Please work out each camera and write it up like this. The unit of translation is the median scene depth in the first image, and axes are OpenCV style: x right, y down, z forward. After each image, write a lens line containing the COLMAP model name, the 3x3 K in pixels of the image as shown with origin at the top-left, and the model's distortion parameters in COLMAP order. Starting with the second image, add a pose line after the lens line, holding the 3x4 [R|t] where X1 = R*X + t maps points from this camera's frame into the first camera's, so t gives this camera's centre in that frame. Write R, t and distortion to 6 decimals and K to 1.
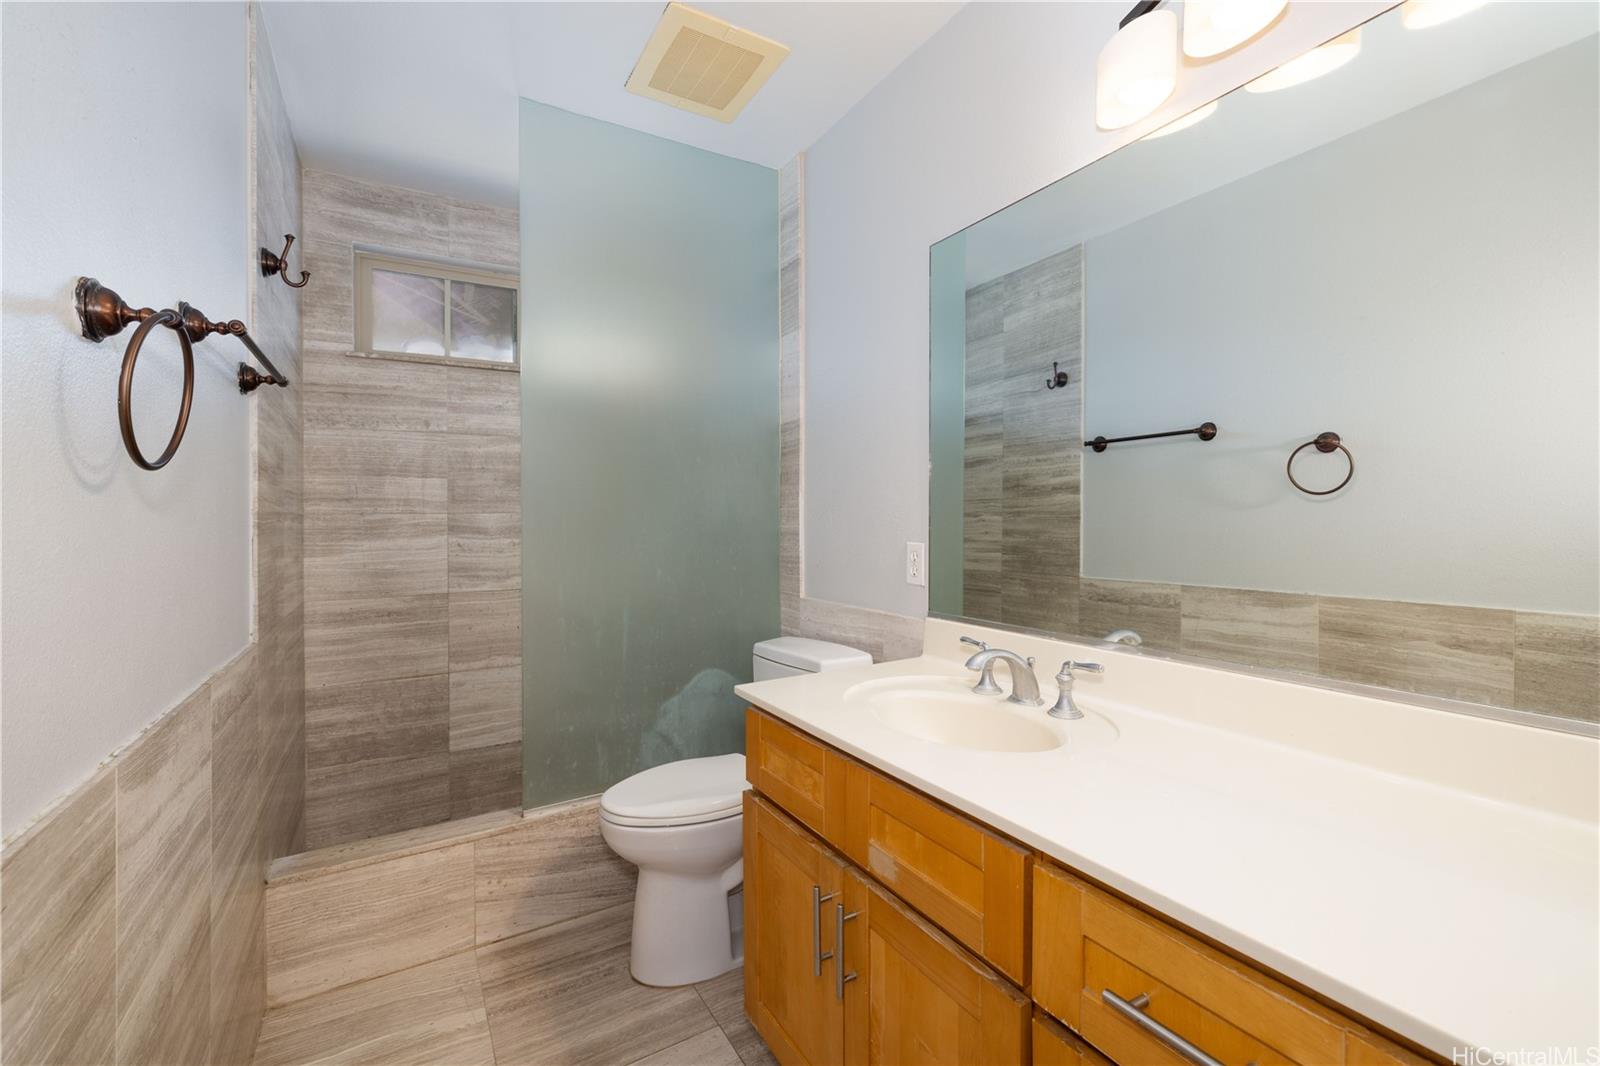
lens RADIAL K [[685.3, 0, 799.7], [0, 685.3, 502.5], [0, 0, 1]] dist [0.086714, -0.000018]
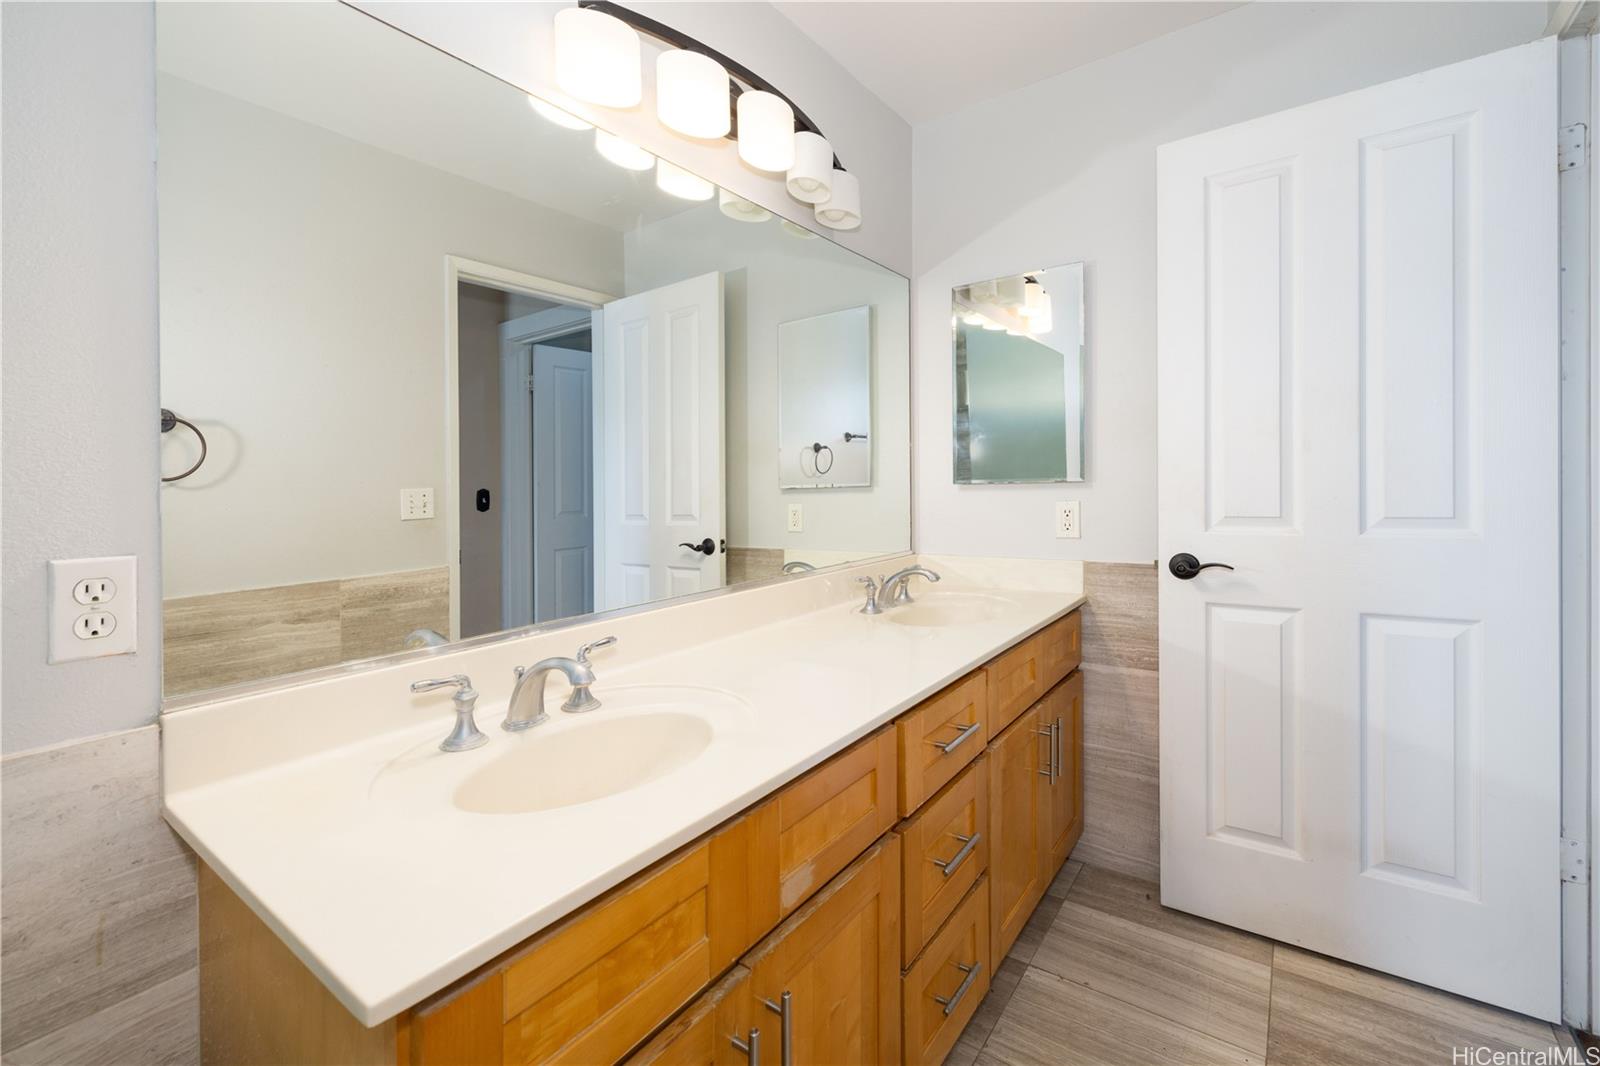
lens RADIAL K [[678.7, 0, 801.6], [0, 678.7, 502.5], [0, 0, 1]] dist [-0.001069, 0.000100]
pose [[-0.394945, 0.010051, 0.918650, -0.355297], [0.014224, 0.999887, -0.004825, 0.035050], [-0.918595, 0.011161, -0.395044, 0.736362]]
